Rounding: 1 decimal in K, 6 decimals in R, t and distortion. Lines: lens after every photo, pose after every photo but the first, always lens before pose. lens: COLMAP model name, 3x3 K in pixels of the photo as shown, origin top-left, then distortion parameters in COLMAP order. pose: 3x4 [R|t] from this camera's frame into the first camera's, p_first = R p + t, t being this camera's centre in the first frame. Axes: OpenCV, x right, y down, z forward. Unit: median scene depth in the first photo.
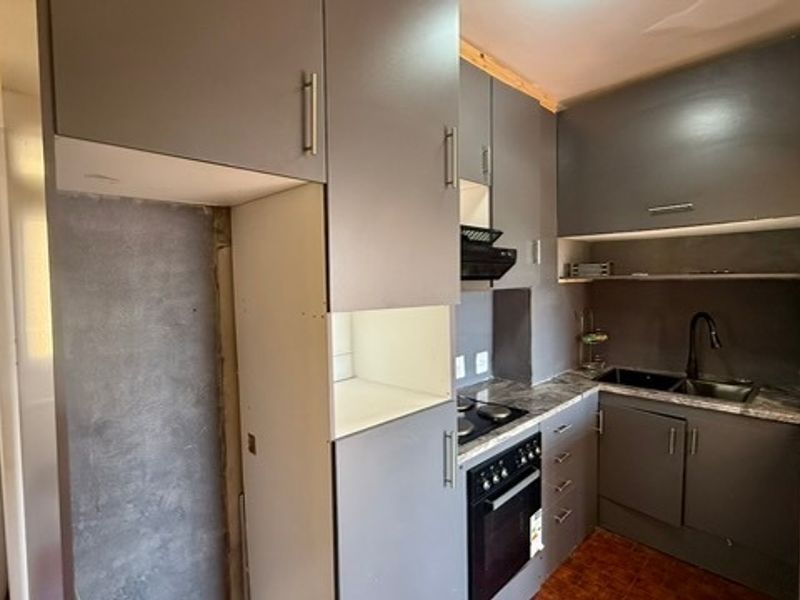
lens RADIAL K [[427.0, 0, 398.4], [0, 427.0, 299.1], [0, 0, 1]] dist [0.000686, 0.001537]
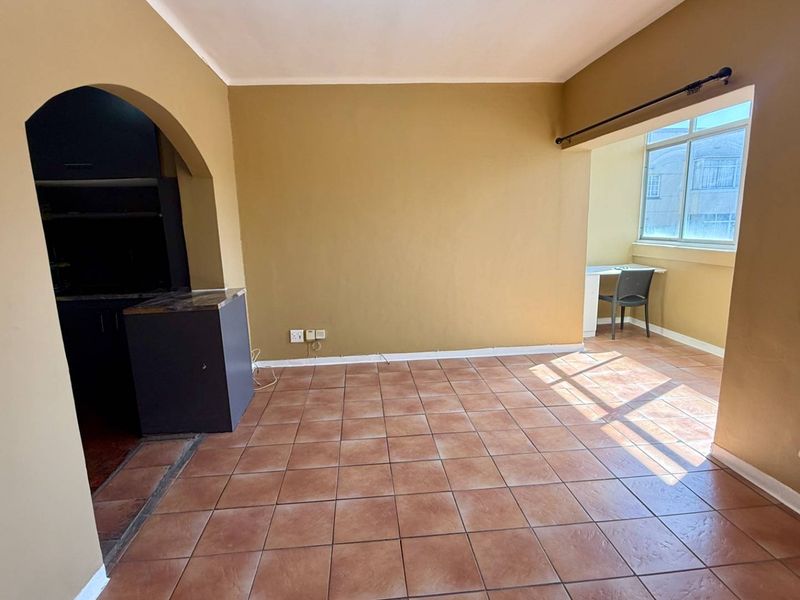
lens RADIAL K [[427.0, 0, 397.0], [0, 427.0, 299.8], [0, 0, 1]] dist [0.000686, 0.001537]
pose [[0.626602, -0.138820, 0.766876, 0.150561], [0.051210, 0.989215, 0.137226, 0.097427], [-0.777655, -0.046714, 0.626954, -0.783033]]
